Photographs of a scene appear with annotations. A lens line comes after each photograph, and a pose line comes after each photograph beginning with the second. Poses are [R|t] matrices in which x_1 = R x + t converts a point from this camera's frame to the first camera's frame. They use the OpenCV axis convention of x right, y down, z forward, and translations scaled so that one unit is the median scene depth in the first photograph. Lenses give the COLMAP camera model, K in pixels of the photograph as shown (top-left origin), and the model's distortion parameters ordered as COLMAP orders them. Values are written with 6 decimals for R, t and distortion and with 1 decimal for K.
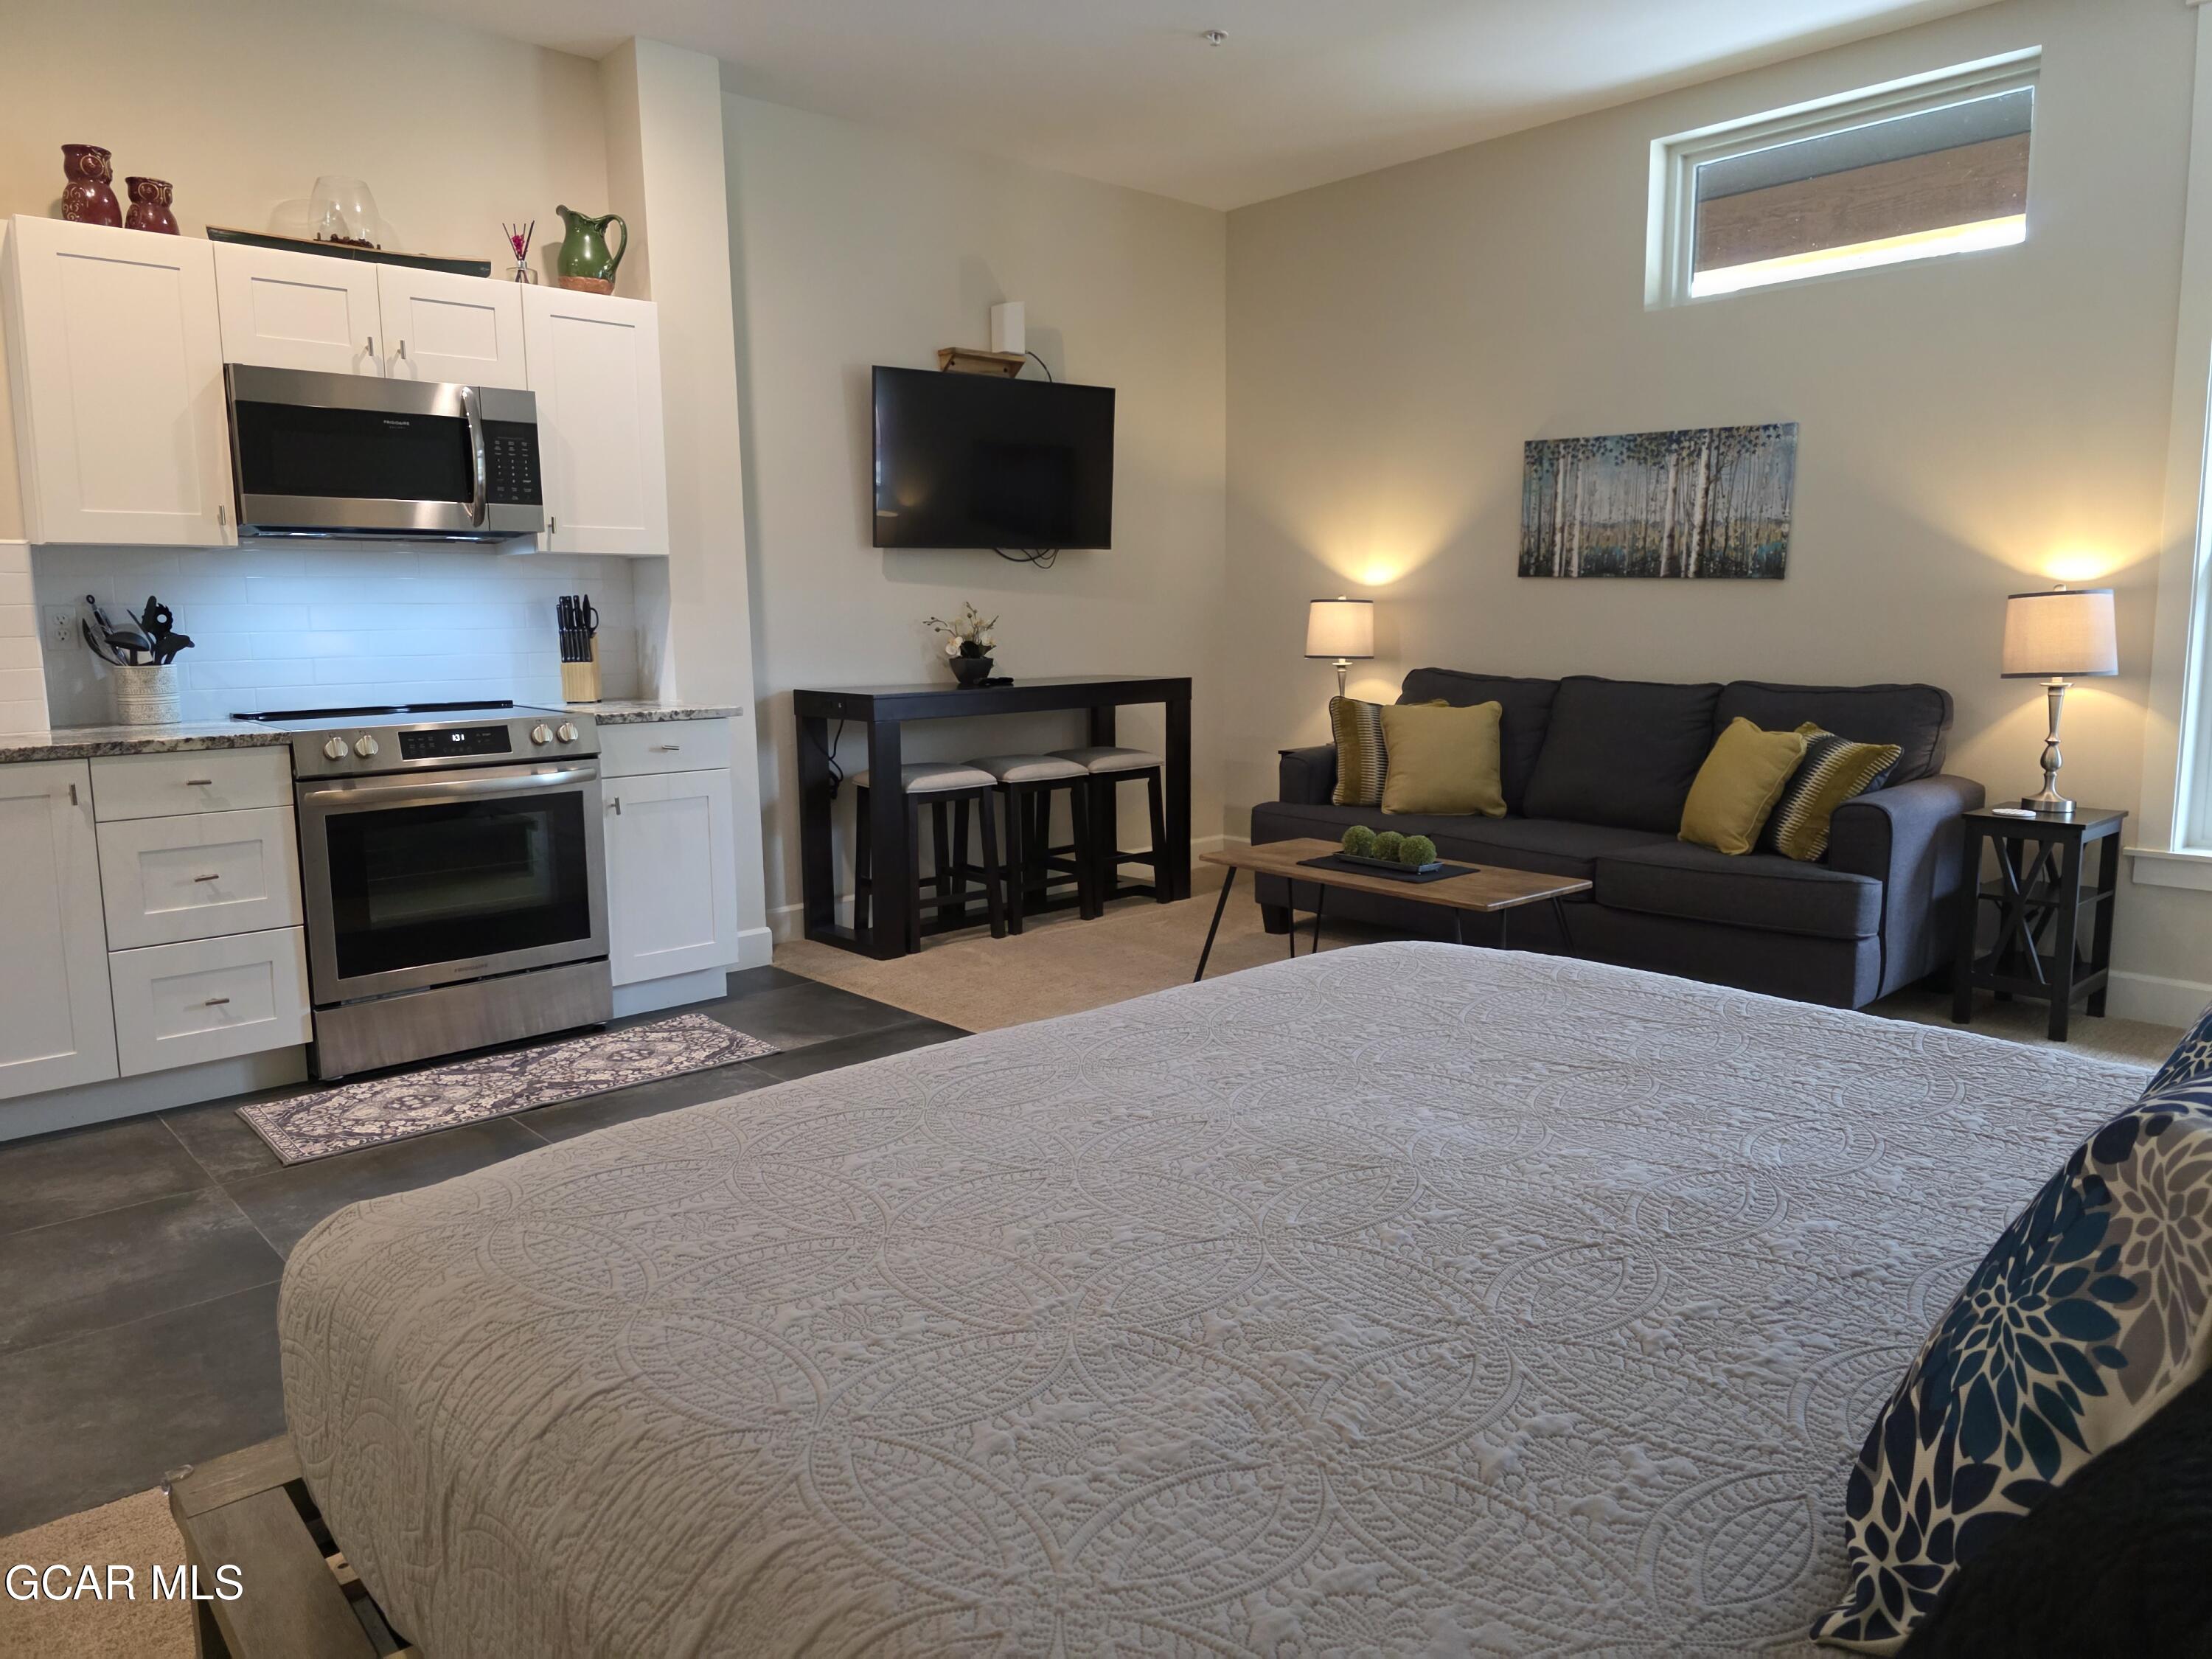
lens RADIAL K [[1485.7, 0, 1122.7], [0, 1485.7, 804.0], [0, 0, 1]] dist [0.058547, -0.055197]
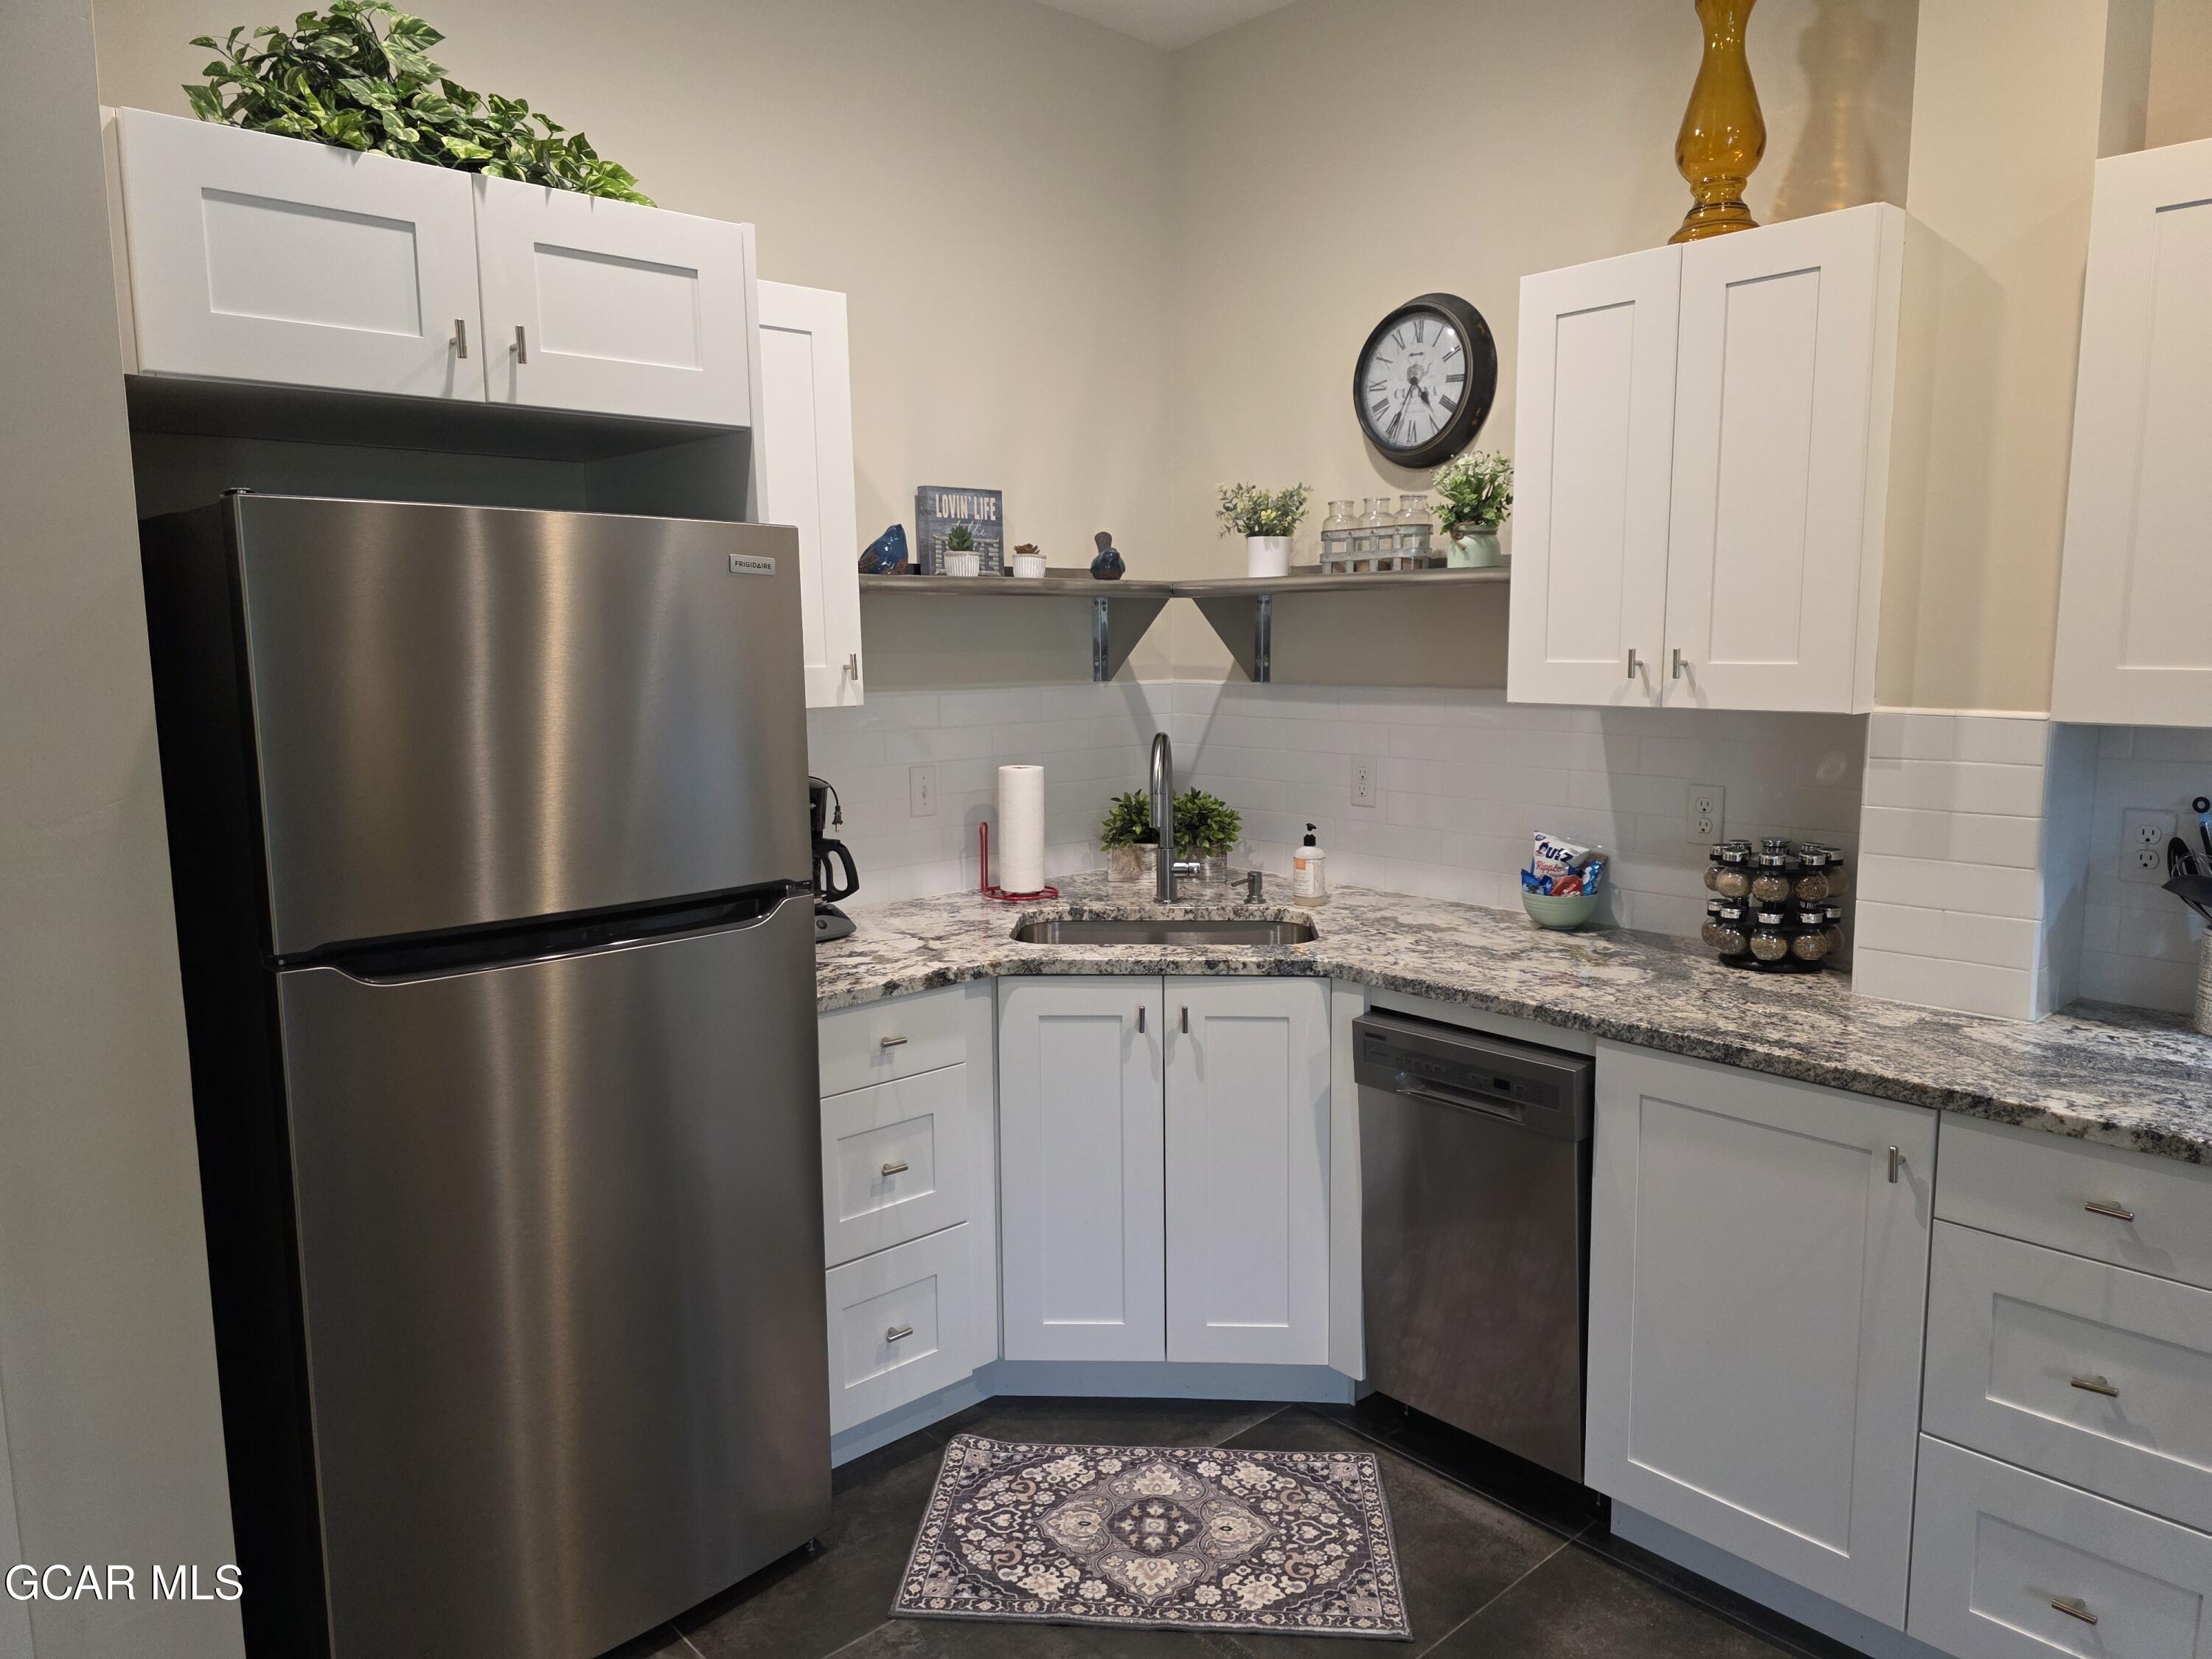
lens RADIAL K [[1485.7, 0, 1118.9], [0, 1485.7, 835.4], [0, 0, 1]] dist [0.058547, -0.055197]
pose [[-0.003076, 0.146233, -0.989245, -0.093944], [-0.125499, 0.981372, 0.145459, -0.130085], [0.992089, 0.124597, 0.015333, 0.486346]]
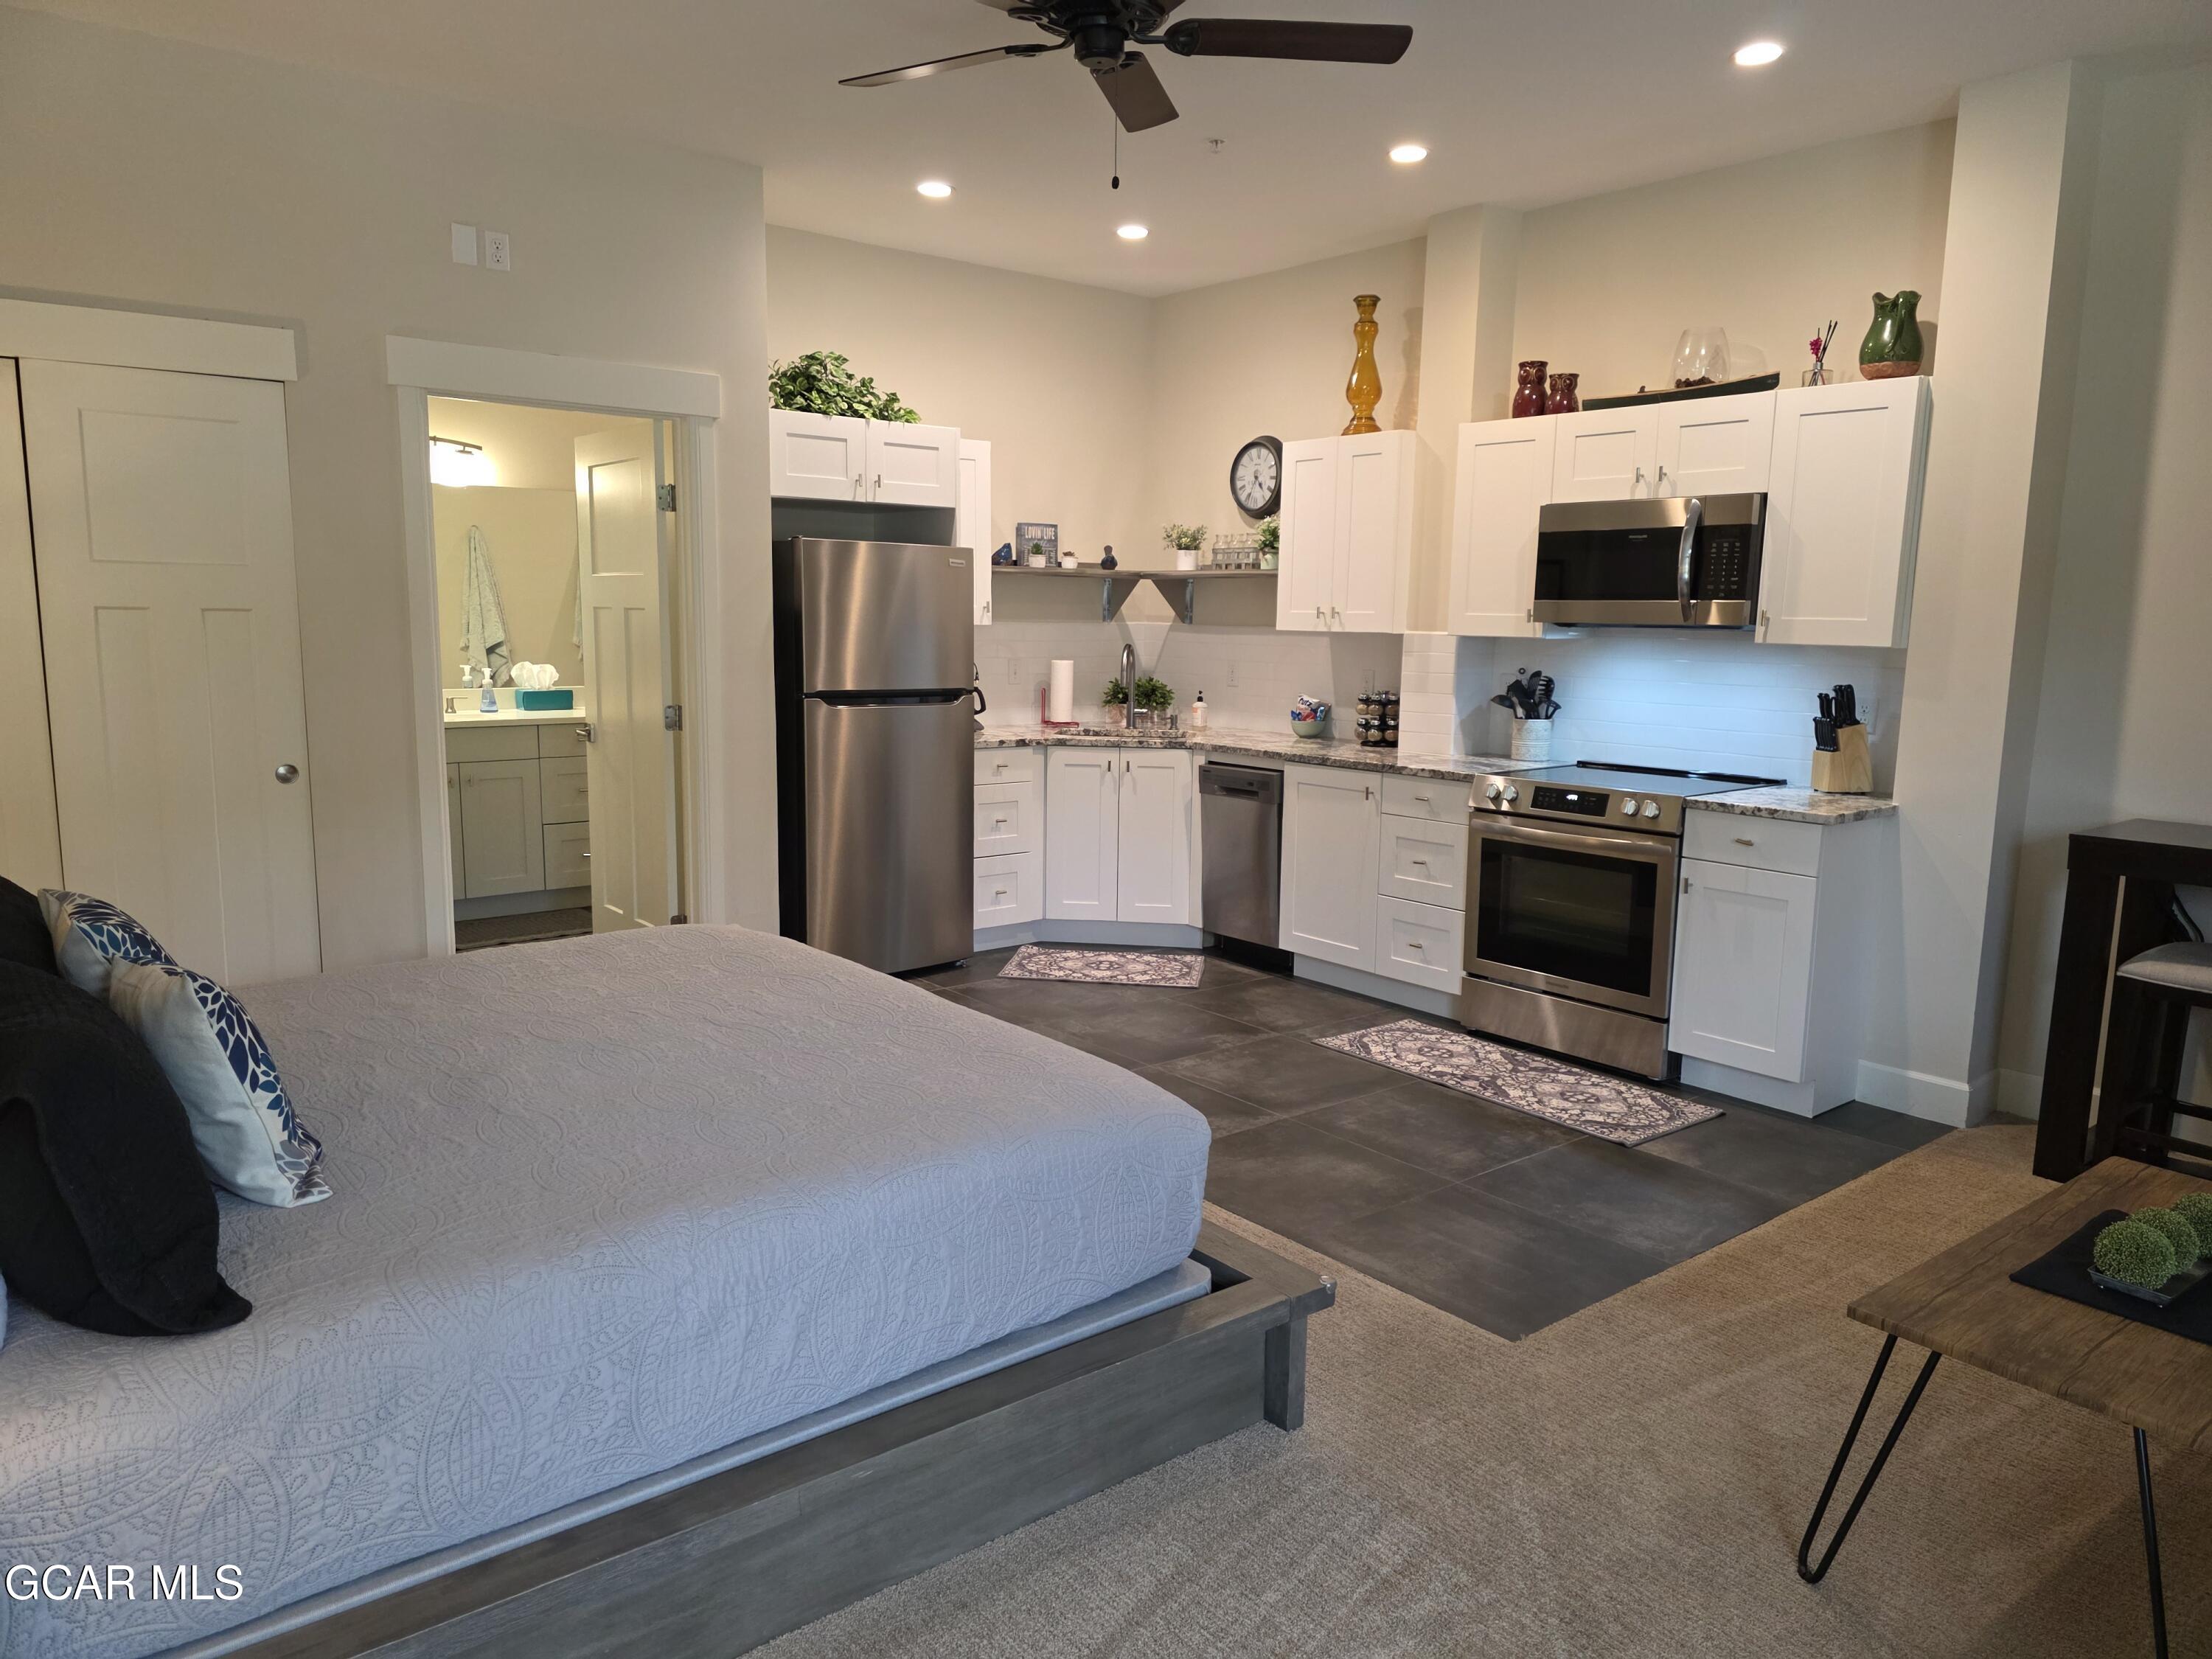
lens RADIAL K [[1485.7, 0, 1099.0], [0, 1485.7, 835.9], [0, 0, 1]] dist [0.058547, -0.055197]
pose [[-0.062263, 0.159675, -0.985204, 0.657640], [-0.148556, 0.974641, 0.167352, -0.134701], [0.986942, 0.156778, -0.036964, 0.562969]]
